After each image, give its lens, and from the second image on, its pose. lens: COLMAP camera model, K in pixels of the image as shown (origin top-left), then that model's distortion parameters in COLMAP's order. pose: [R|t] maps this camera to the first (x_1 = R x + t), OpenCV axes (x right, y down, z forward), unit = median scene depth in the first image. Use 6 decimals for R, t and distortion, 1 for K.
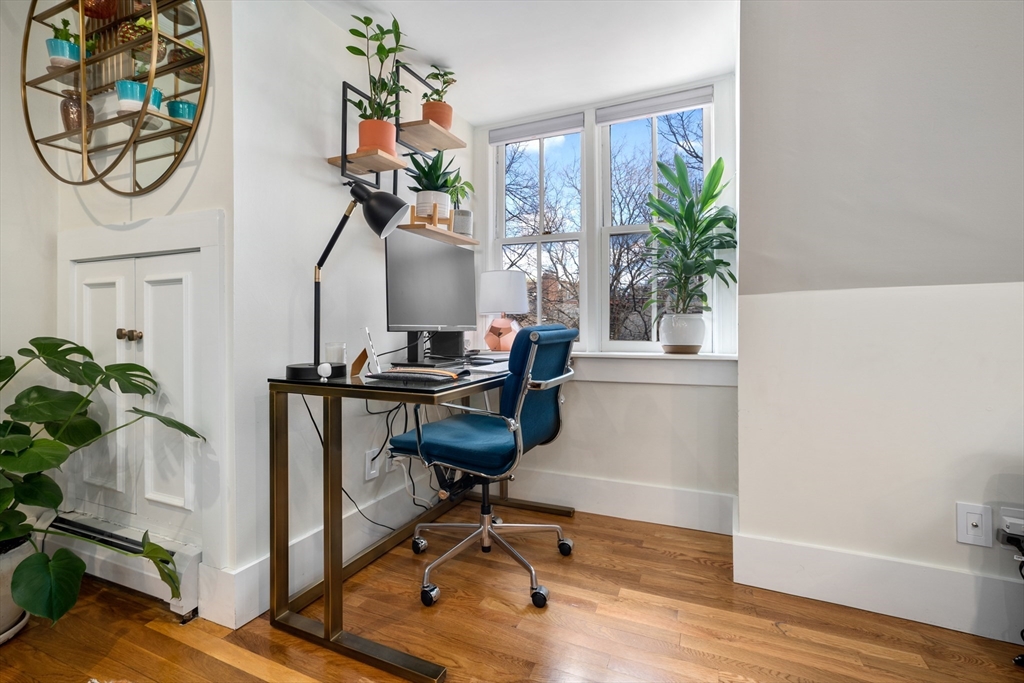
lens RADIAL K [[487.0, 0, 514.4], [0, 487.0, 319.8], [0, 0, 1]] dist [-0.046306, 0.017494]
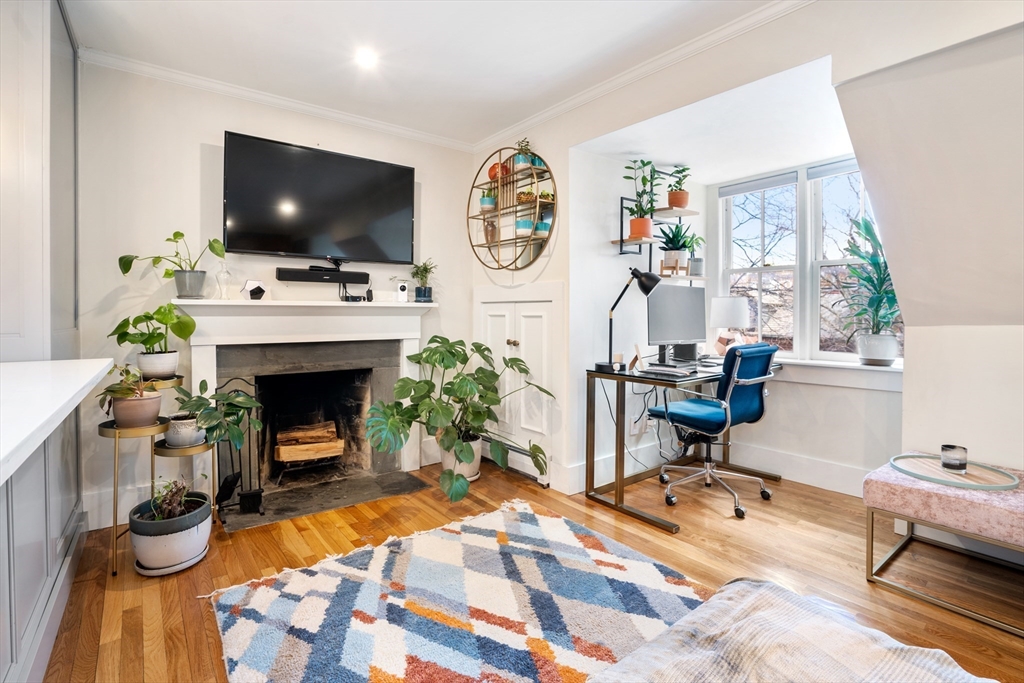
lens RADIAL K [[487.0, 0, 513.8], [0, 487.0, 317.5], [0, 0, 1]] dist [-0.046306, 0.017494]
pose [[0.884193, 0.008493, -0.467045, 0.121443], [-0.001651, 0.999885, 0.015057, -0.100327], [0.467119, -0.012543, 0.884106, -0.748582]]
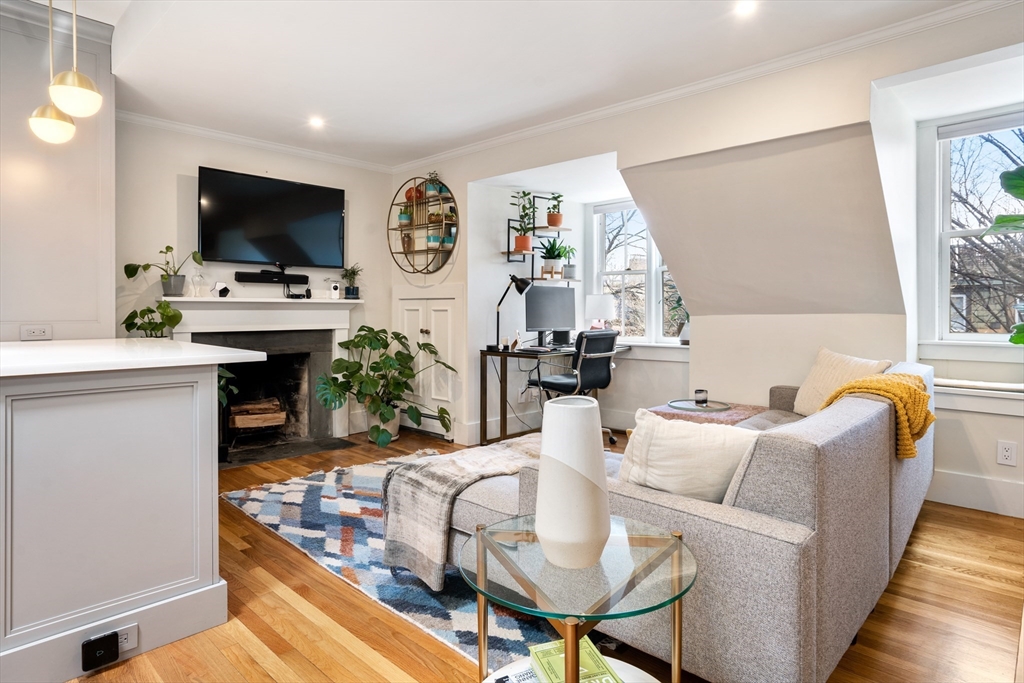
lens RADIAL K [[568.2, 0, 504.8], [0, 568.2, 309.1], [0, 0, 1]] dist [-0.018283, 0.005383]
pose [[0.937178, 0.002855, -0.348841, 0.584918], [-0.000952, 0.999984, 0.005627, -0.098753], [0.348851, -0.004941, 0.937165, -1.572824]]
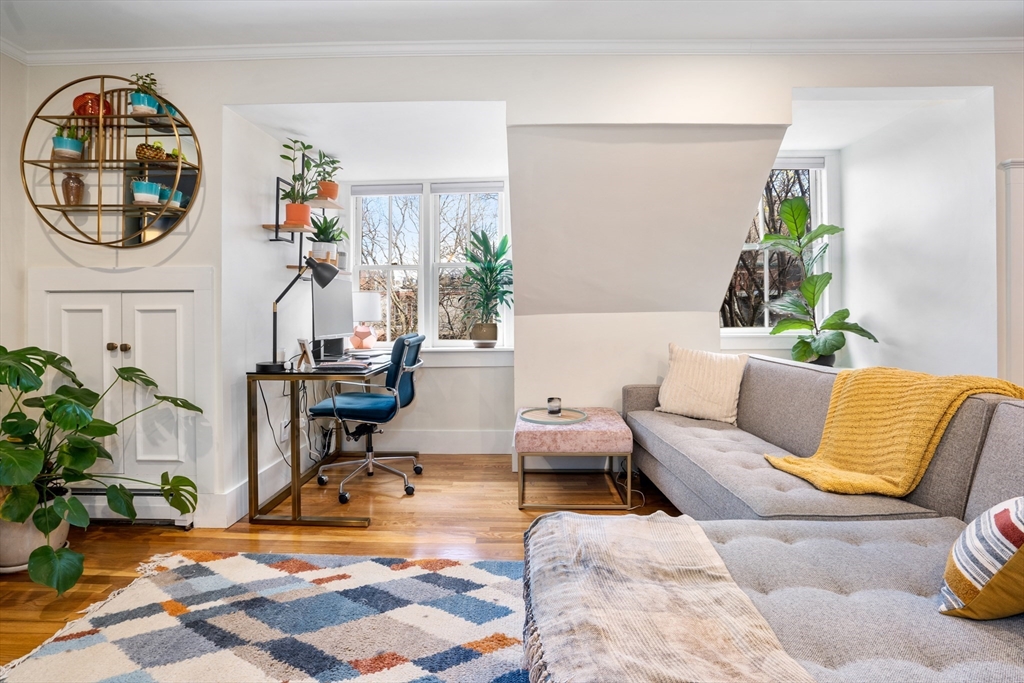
lens RADIAL K [[487.0, 0, 513.1], [0, 487.0, 311.8], [0, 0, 1]] dist [-0.046306, 0.017494]
pose [[0.924633, -0.001828, 0.380855, -0.259807], [0.000699, 0.999995, 0.003102, -0.076605], [-0.380859, -0.002602, 0.924629, -0.747537]]
